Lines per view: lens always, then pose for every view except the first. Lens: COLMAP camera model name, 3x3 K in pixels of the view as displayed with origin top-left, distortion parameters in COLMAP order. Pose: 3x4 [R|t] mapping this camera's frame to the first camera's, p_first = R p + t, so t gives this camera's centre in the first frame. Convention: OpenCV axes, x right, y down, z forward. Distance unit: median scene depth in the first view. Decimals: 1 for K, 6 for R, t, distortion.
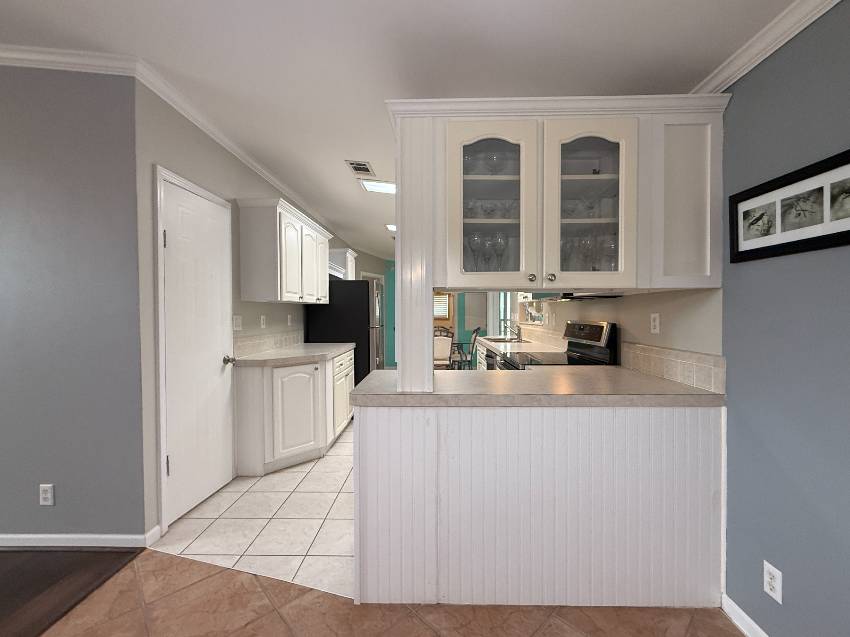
lens RADIAL K [[337.4, 0, 426.0], [0, 337.4, 317.5], [0, 0, 1]] dist [-0.000242, -0.000535]
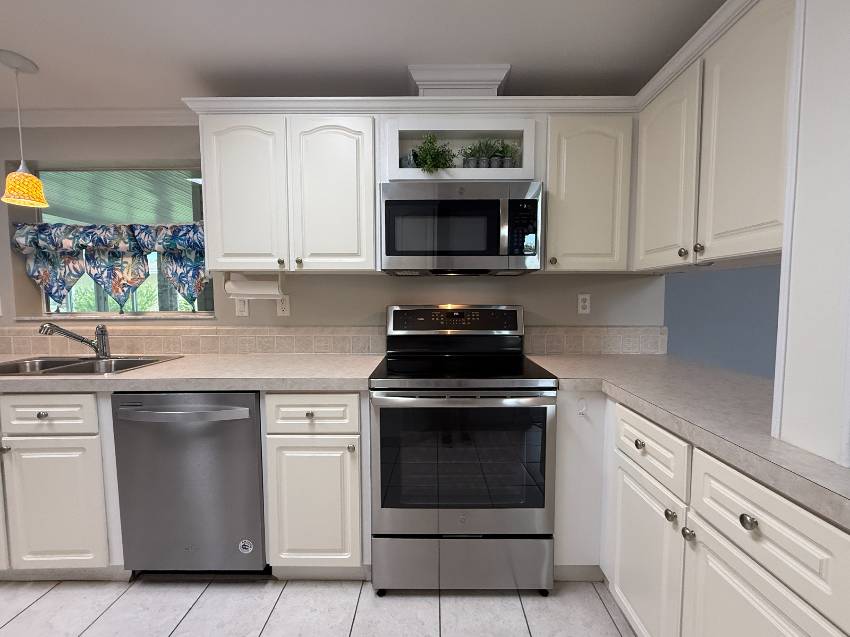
lens RADIAL K [[337.4, 0, 431.0], [0, 337.4, 319.6], [0, 0, 1]] dist [-0.000242, -0.000535]
pose [[-0.008947, -0.061354, 0.998076, -0.367830], [0.012454, 0.998032, 0.061463, -0.004812], [-0.999882, 0.012980, -0.008165, 1.498886]]
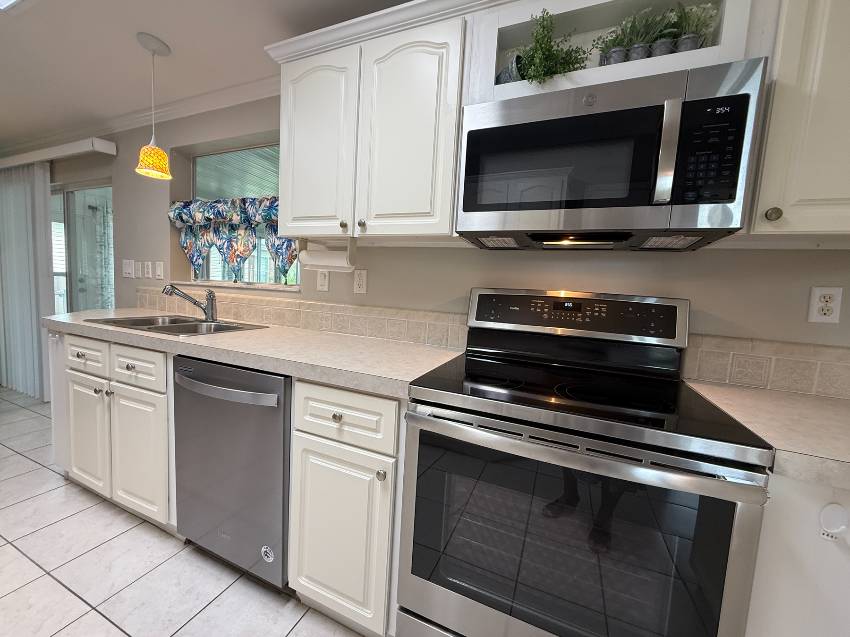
lens RADIAL K [[337.4, 0, 421.4], [0, 337.4, 316.8], [0, 0, 1]] dist [-0.000242, -0.000535]
pose [[0.372601, -0.056455, 0.926273, -0.109266], [-0.049369, 0.995528, 0.080536, 0.025006], [-0.926677, -0.075737, 0.368148, 1.438984]]
